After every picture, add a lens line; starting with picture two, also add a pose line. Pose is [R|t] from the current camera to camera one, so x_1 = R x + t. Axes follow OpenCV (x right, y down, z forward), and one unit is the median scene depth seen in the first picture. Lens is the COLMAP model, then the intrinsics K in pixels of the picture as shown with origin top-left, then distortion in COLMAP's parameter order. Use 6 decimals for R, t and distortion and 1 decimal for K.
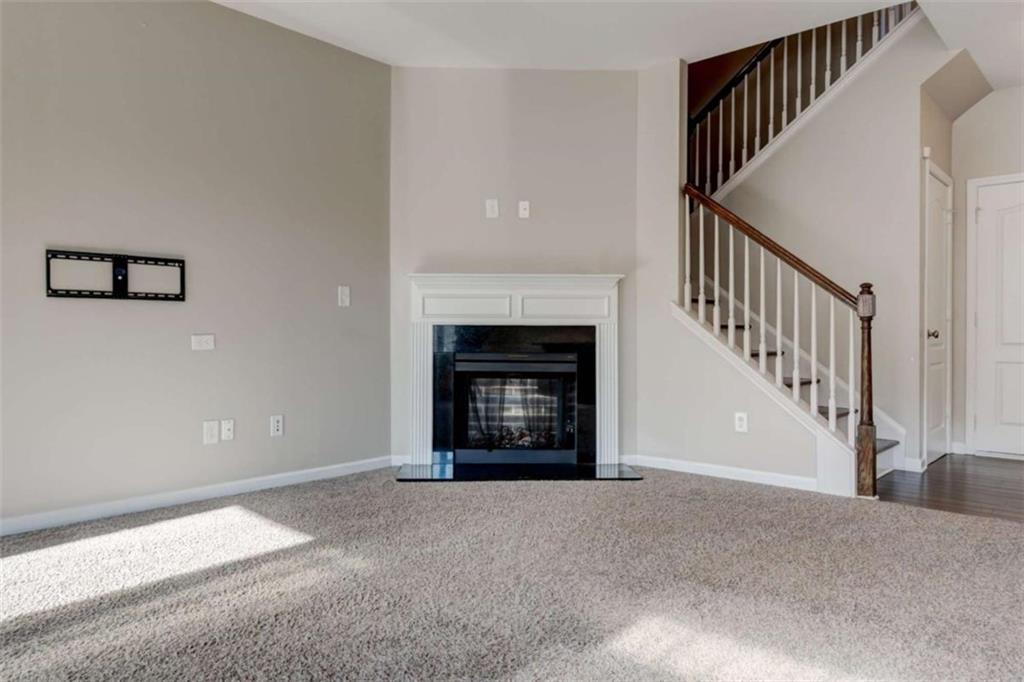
lens RADIAL K [[702.1, 0, 512.0], [0, 702.1, 341.0], [0, 0, 1]] dist [0.001481, -0.000574]
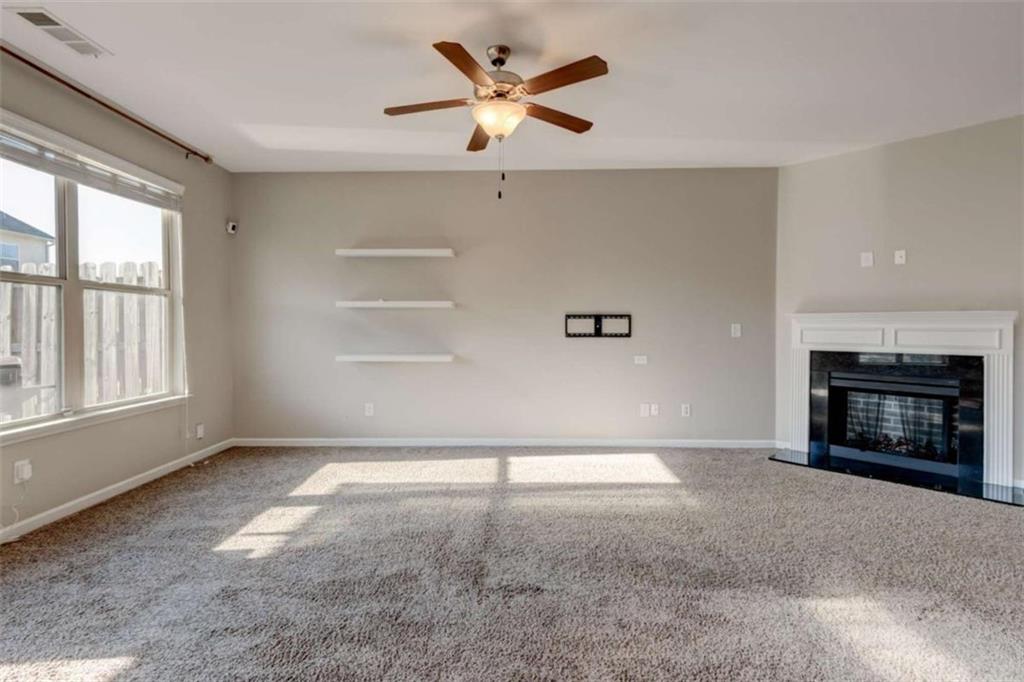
lens RADIAL K [[488.2, 0, 509.6], [0, 488.2, 336.2], [0, 0, 1]] dist [0.001955, 0.000139]
pose [[0.653550, 0.020717, -0.756600, 0.224242], [-0.014411, 0.999785, 0.014928, -0.056247], [0.756746, 0.001147, 0.653708, -0.058359]]
